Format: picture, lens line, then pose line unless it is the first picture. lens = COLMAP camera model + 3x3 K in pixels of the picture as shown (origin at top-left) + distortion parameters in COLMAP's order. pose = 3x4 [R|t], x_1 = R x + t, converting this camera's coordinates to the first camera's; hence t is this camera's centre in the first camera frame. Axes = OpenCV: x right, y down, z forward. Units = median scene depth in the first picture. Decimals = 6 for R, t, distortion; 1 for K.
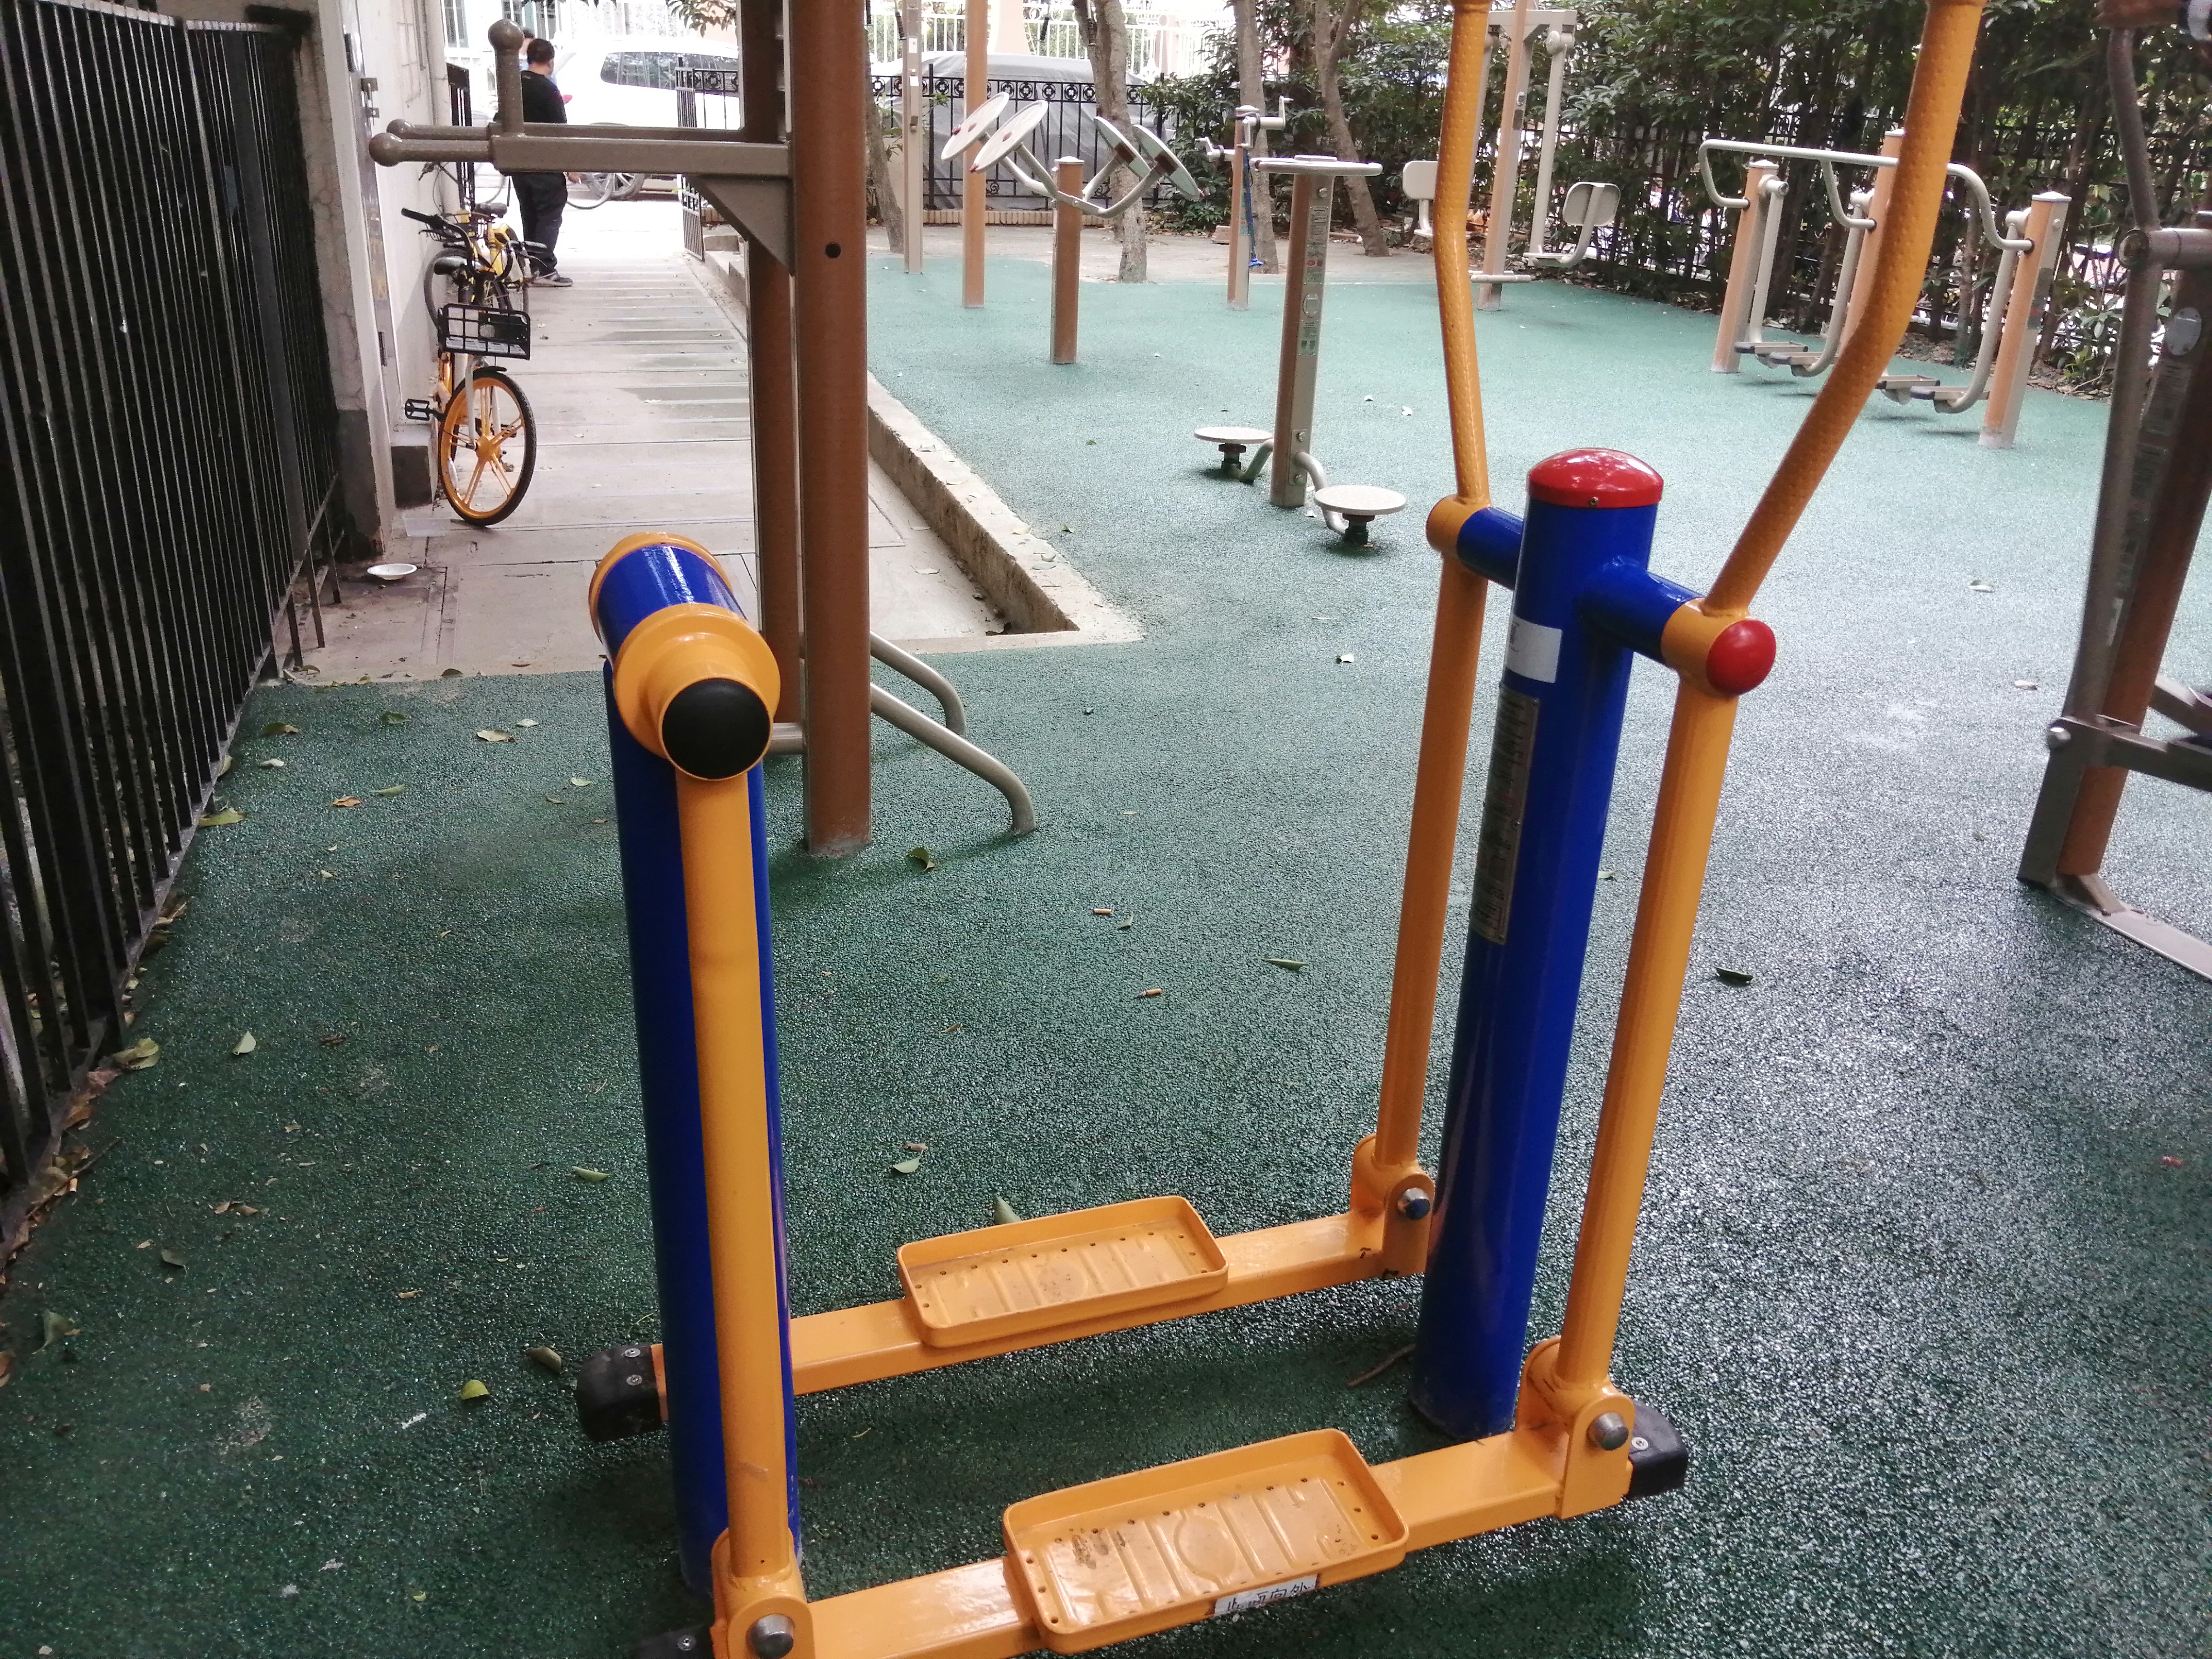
lens RADIAL K [[1827.8, 0, 1106.0], [0, 1827.8, 829.5], [0, 0, 1]] dist [0.062761, -0.134480]
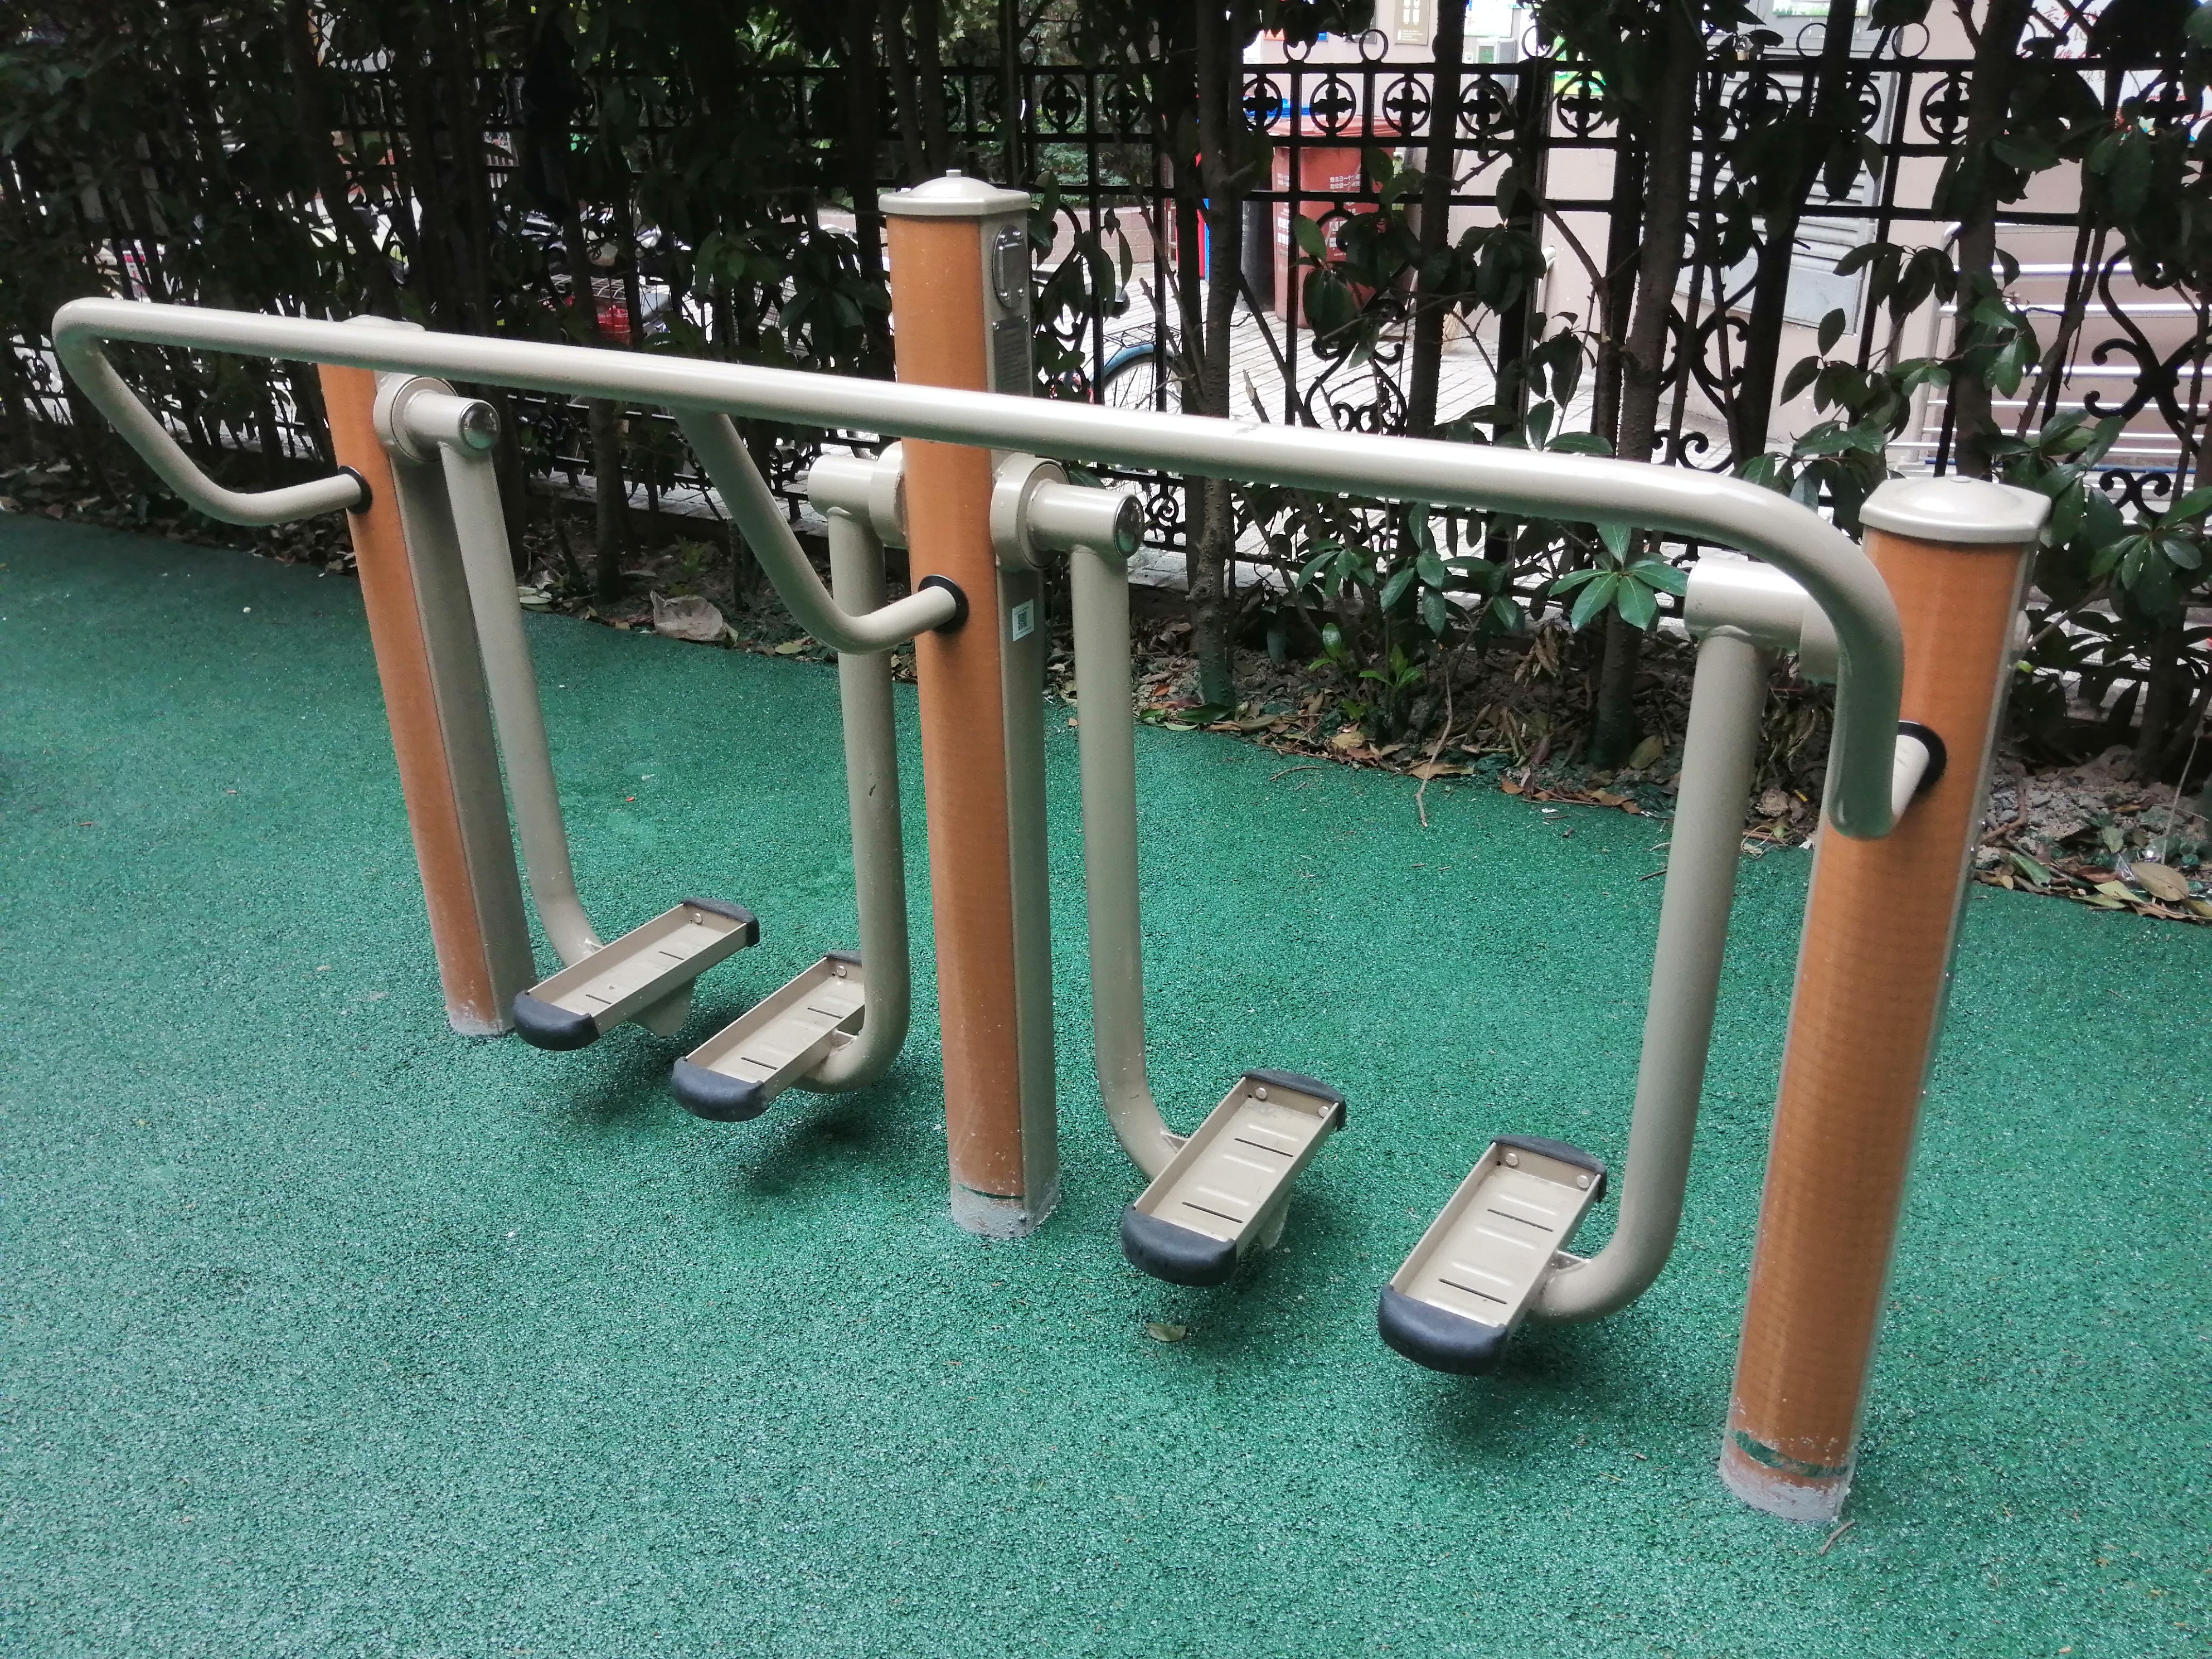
lens RADIAL K [[1827.8, 0, 1106.0], [0, 1827.8, 829.5], [0, 0, 1]] dist [0.062761, -0.134480]
pose [[0.767340, -0.313134, 0.559586, 0.268575], [0.296788, 0.946996, 0.122947, -0.295494], [-0.568425, 0.071736, 0.819602, 0.728562]]
